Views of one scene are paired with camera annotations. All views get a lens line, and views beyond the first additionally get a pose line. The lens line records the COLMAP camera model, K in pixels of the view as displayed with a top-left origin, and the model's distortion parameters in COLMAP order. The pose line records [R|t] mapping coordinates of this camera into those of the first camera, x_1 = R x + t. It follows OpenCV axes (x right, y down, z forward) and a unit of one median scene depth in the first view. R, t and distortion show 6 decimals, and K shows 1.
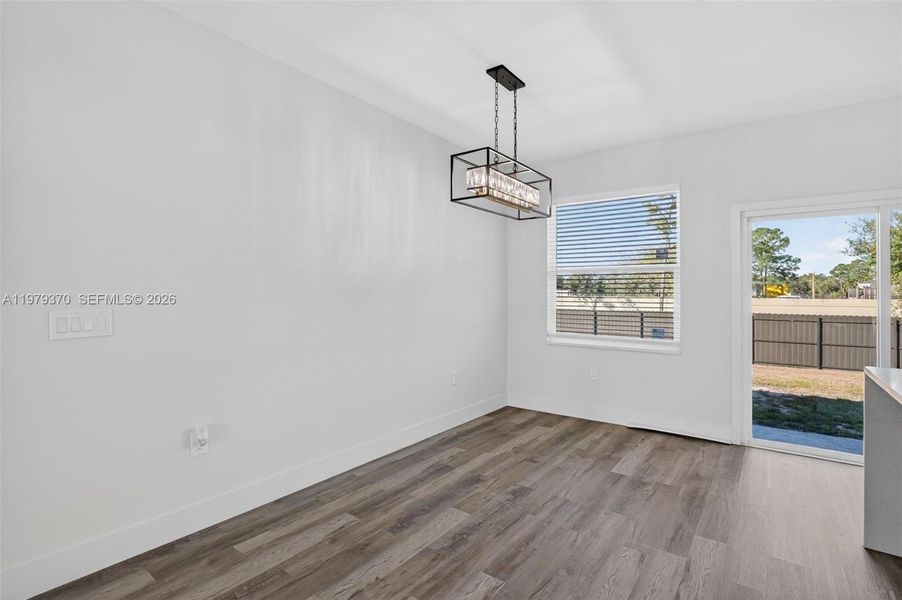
lens RADIAL K [[439.2, 0, 450.0], [0, 439.2, 294.1], [0, 0, 1]] dist [-0.021792, 0.001617]
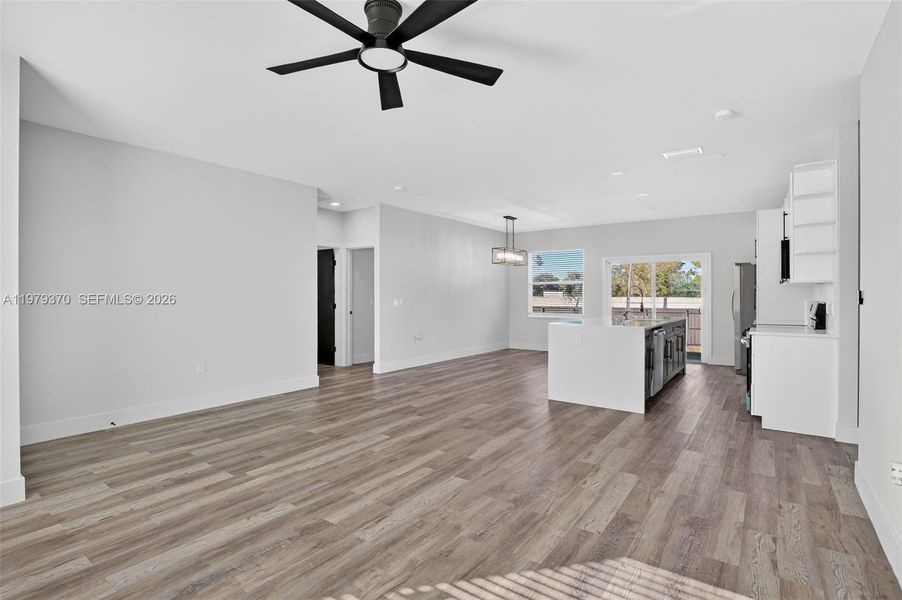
lens RADIAL K [[439.2, 0, 446.6], [0, 439.2, 299.3], [0, 0, 1]] dist [-0.021792, 0.001617]
pose [[0.999968, -0.002372, -0.007657, -0.056342], [0.002440, 0.999958, 0.008861, 0.001011], [0.007636, -0.008879, 0.999931, -0.397959]]
